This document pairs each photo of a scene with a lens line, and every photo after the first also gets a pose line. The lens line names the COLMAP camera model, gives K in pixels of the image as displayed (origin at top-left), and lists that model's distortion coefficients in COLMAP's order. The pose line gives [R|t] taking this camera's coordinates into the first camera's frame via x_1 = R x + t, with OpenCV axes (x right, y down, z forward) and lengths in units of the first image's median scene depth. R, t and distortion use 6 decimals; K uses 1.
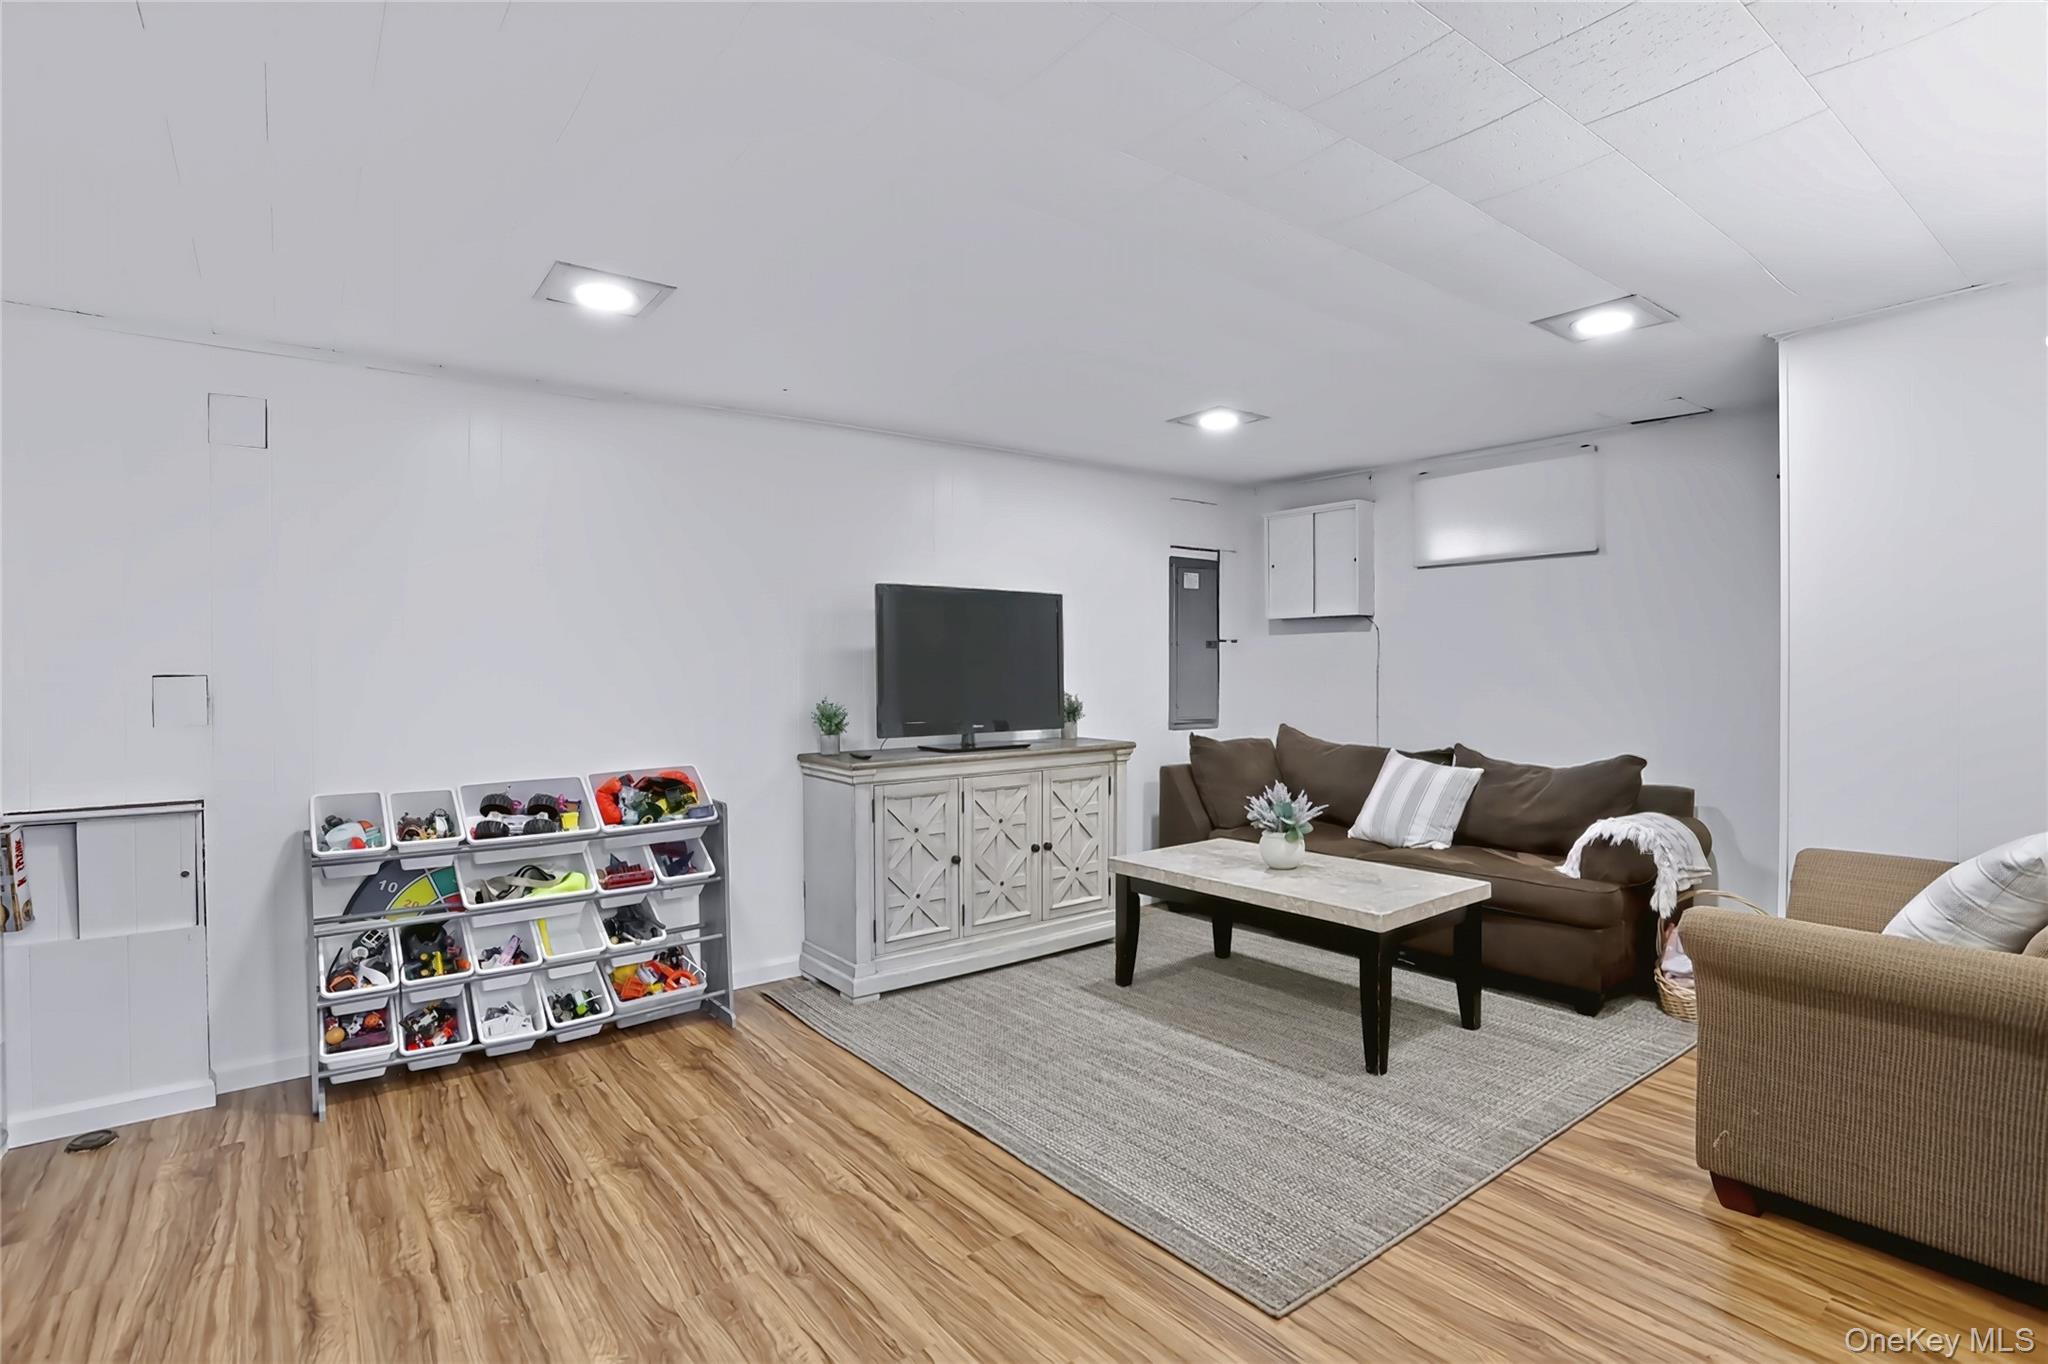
lens RADIAL K [[991.4, 0, 1016.7], [0, 991.4, 667.1], [0, 0, 1]] dist [-0.065882, 0.022224]
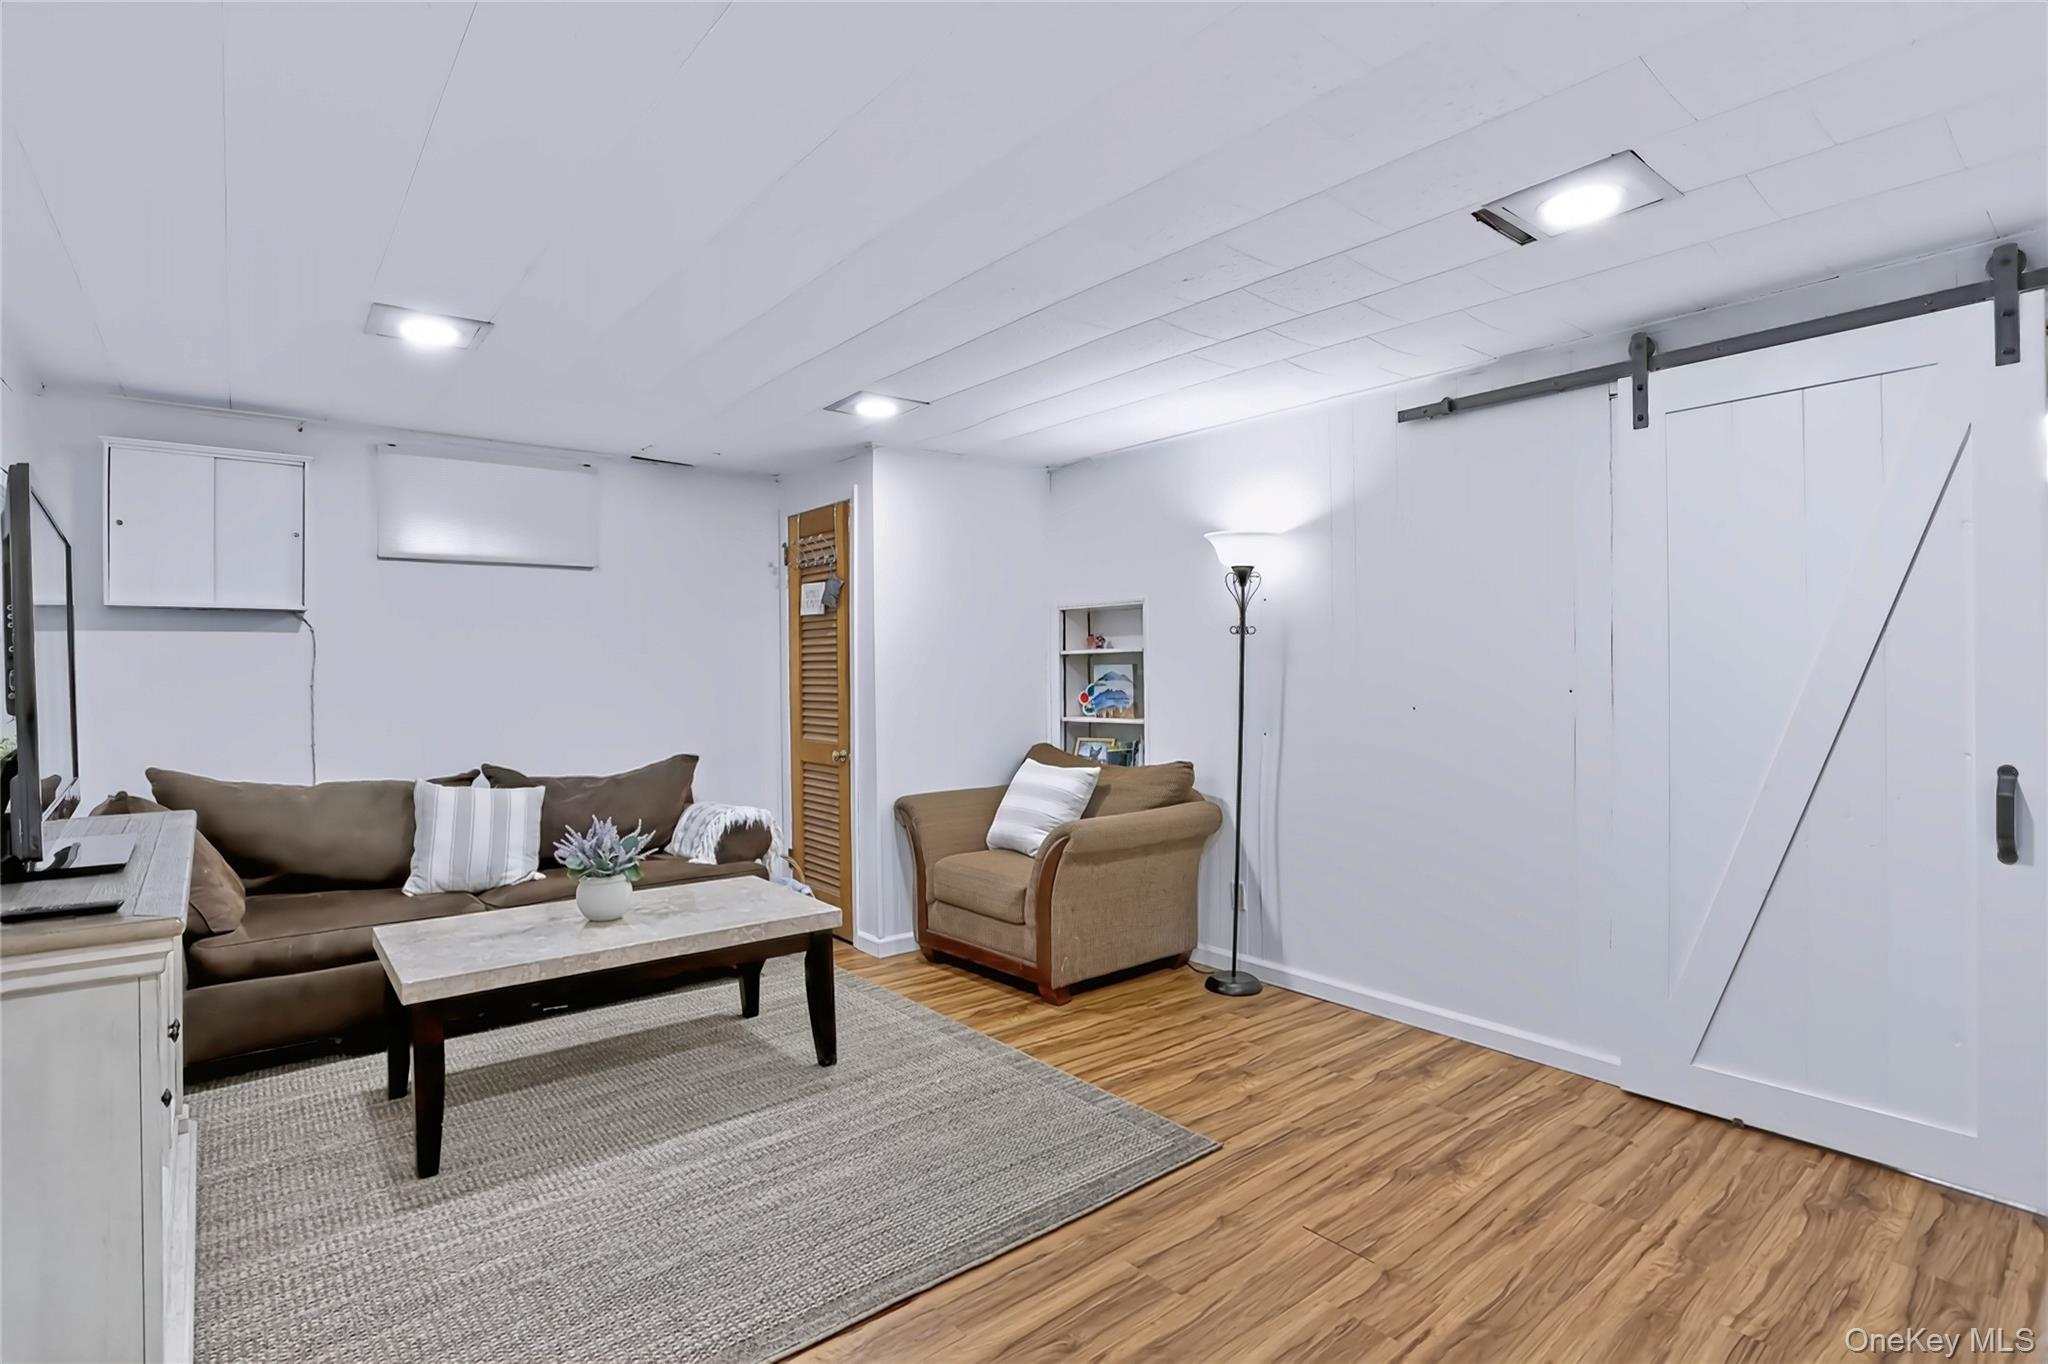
lens RADIAL K [[991.4, 0, 1016.7], [0, 991.4, 667.1], [0, 0, 1]] dist [-0.065882, 0.022224]
pose [[-0.033165, 0.008311, 0.999415, -0.583984], [0.007332, 0.999941, -0.008072, 0.000286], [-0.999423, 0.007060, -0.033224, 0.698057]]
